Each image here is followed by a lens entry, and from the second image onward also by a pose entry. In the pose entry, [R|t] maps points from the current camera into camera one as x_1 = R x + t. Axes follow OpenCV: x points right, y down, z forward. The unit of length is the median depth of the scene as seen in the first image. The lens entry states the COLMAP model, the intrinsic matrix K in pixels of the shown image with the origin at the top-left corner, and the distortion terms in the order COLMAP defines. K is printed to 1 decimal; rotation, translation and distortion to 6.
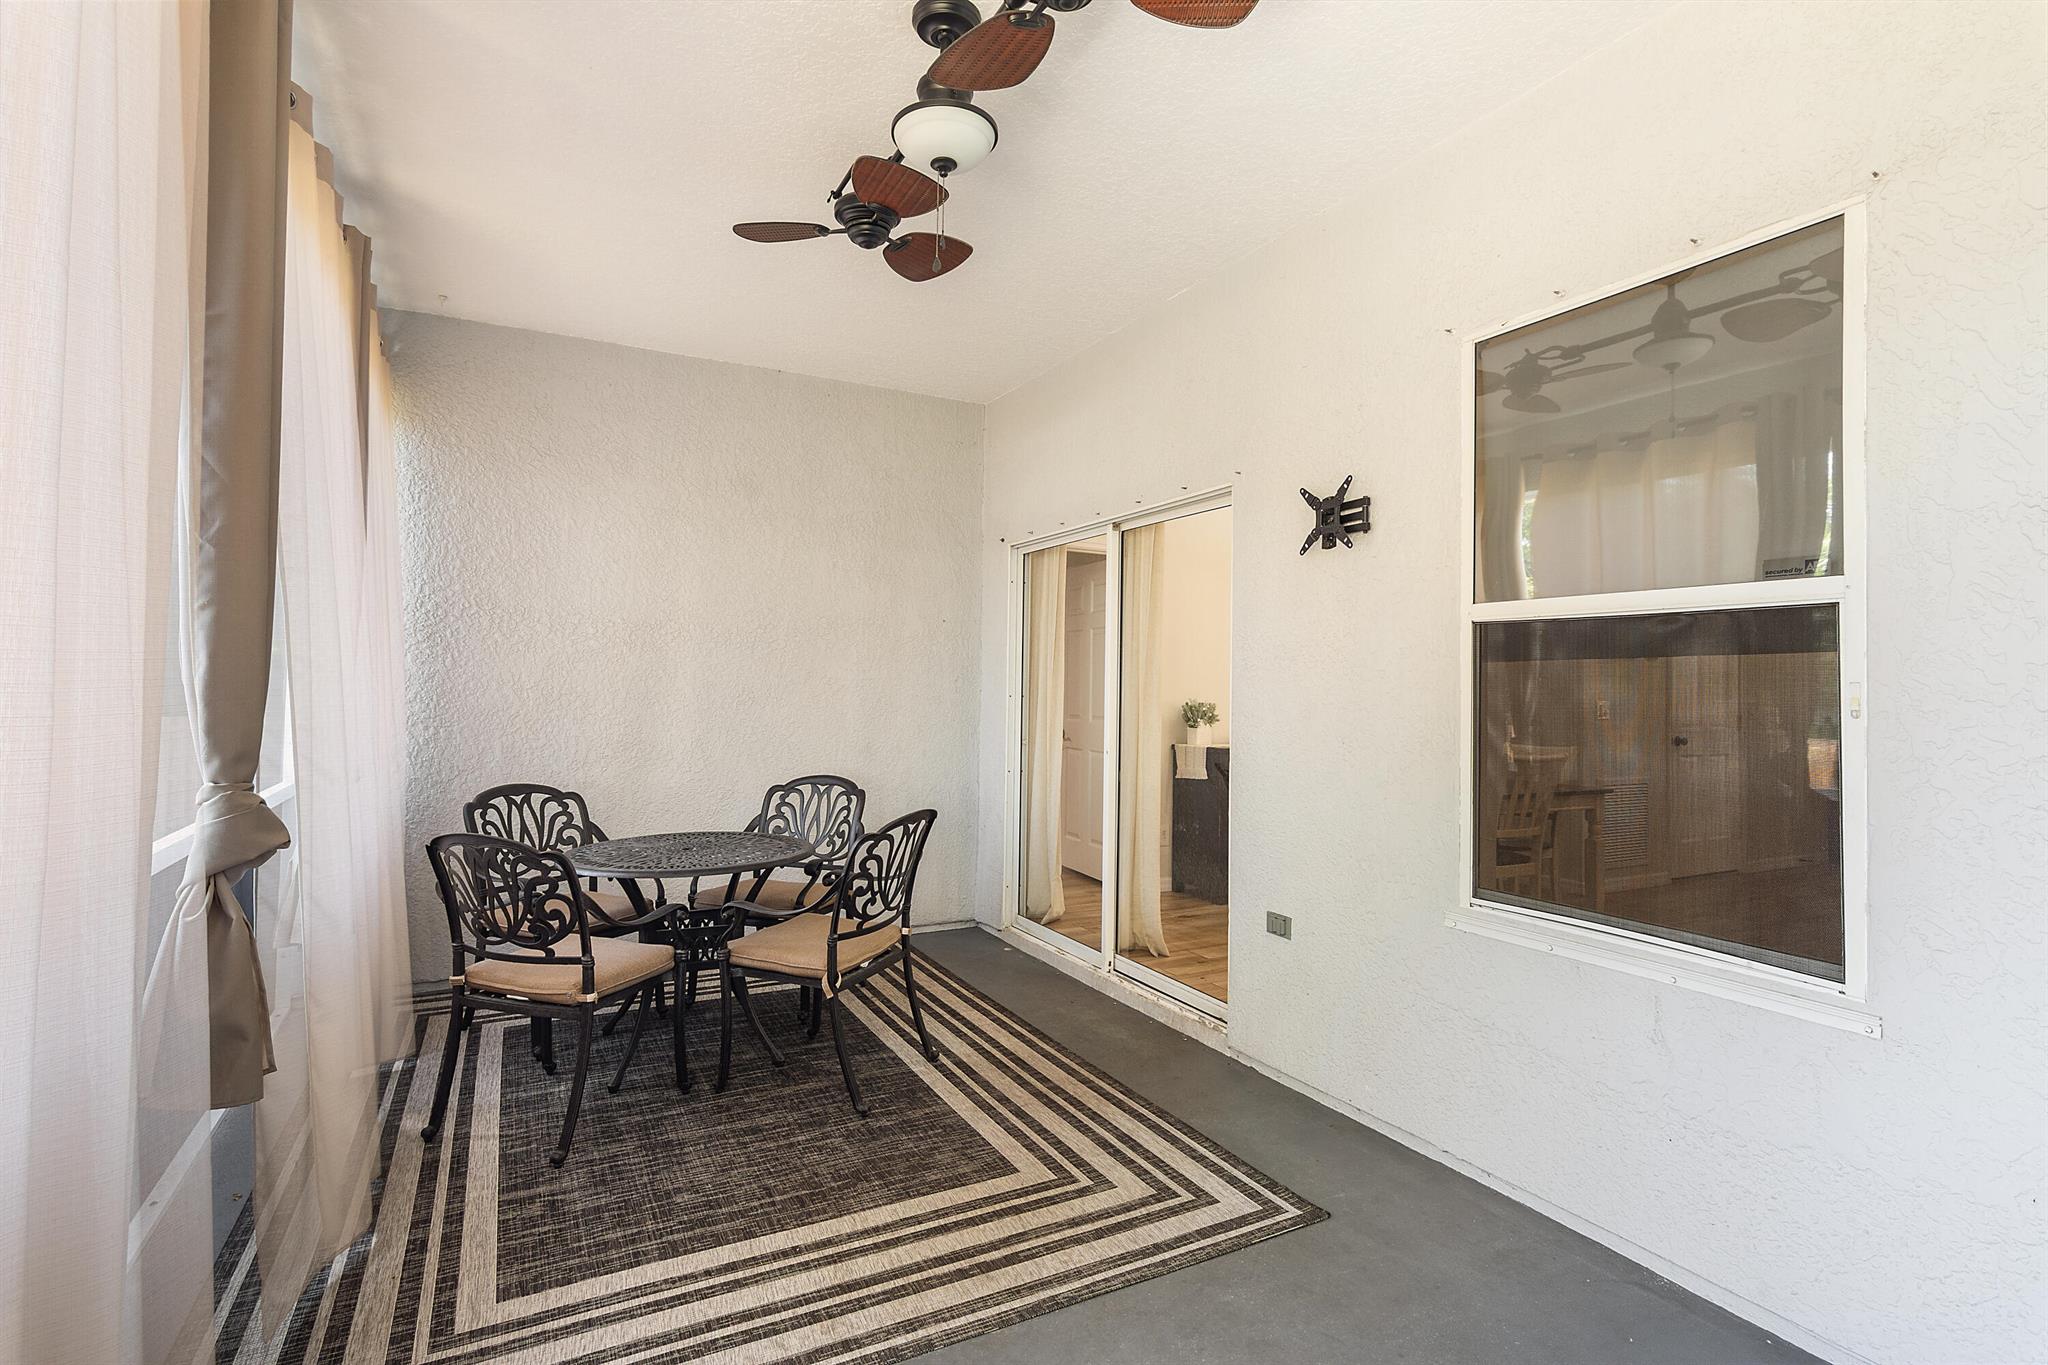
lens RADIAL K [[990.6, 0, 1022.5], [0, 990.6, 680.4], [0, 0, 1]] dist [-0.002235, -0.000329]
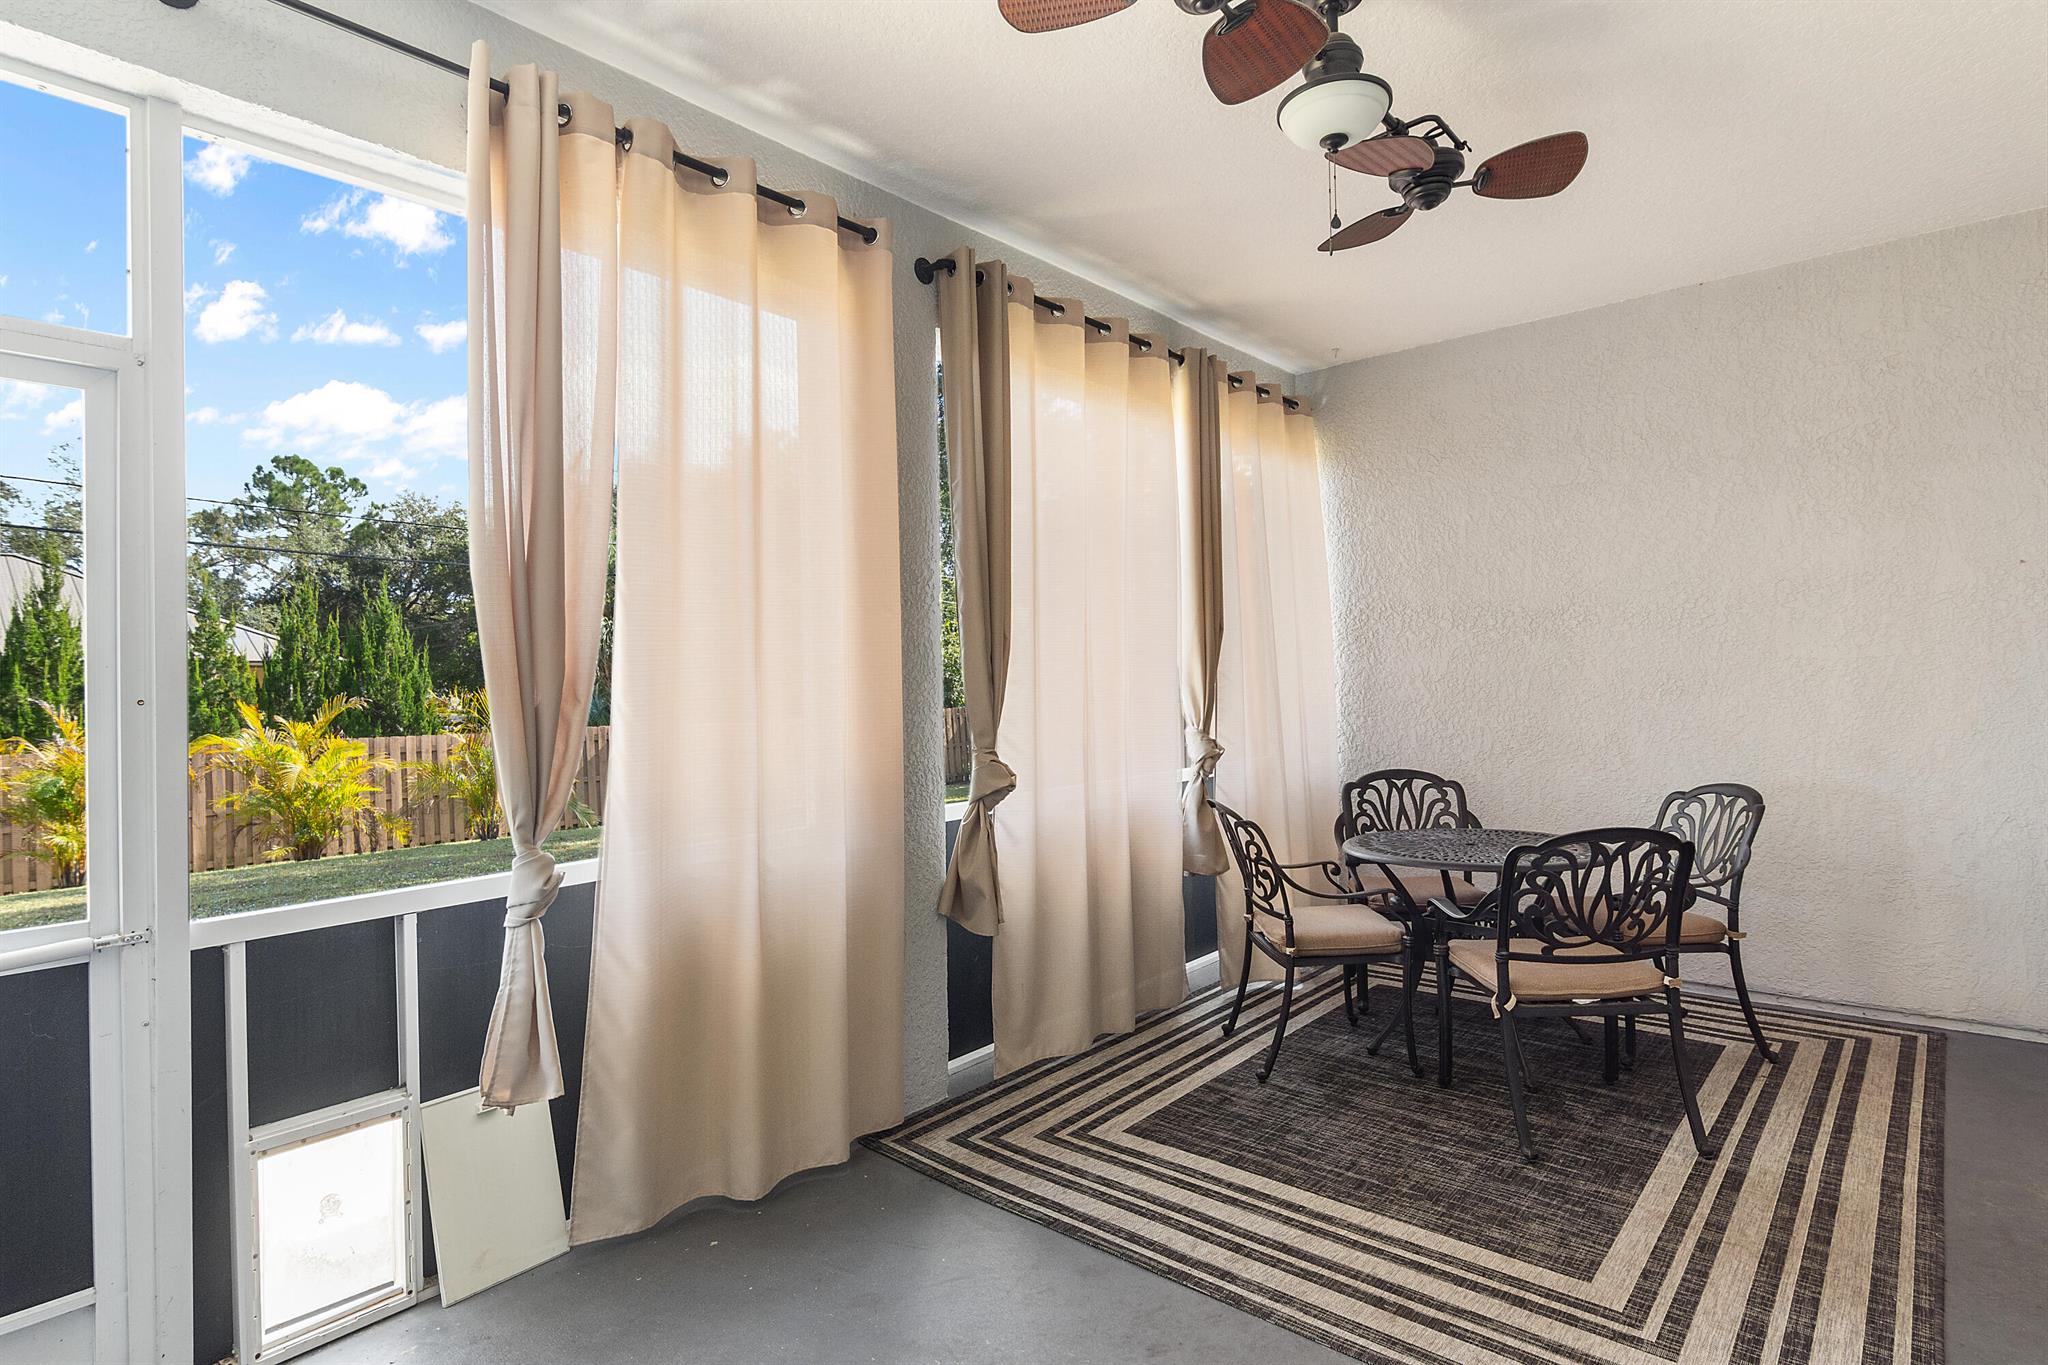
lens RADIAL K [[1034.4, 0, 987.8], [0, 1034.4, 682.4], [0, 0, 1]] dist [-0.002672, -0.006034]
pose [[0.343551, -0.016443, -0.938990, 0.480254], [0.033127, 0.999437, -0.005381, -0.000786], [0.938549, -0.029257, 0.343902, 0.209083]]
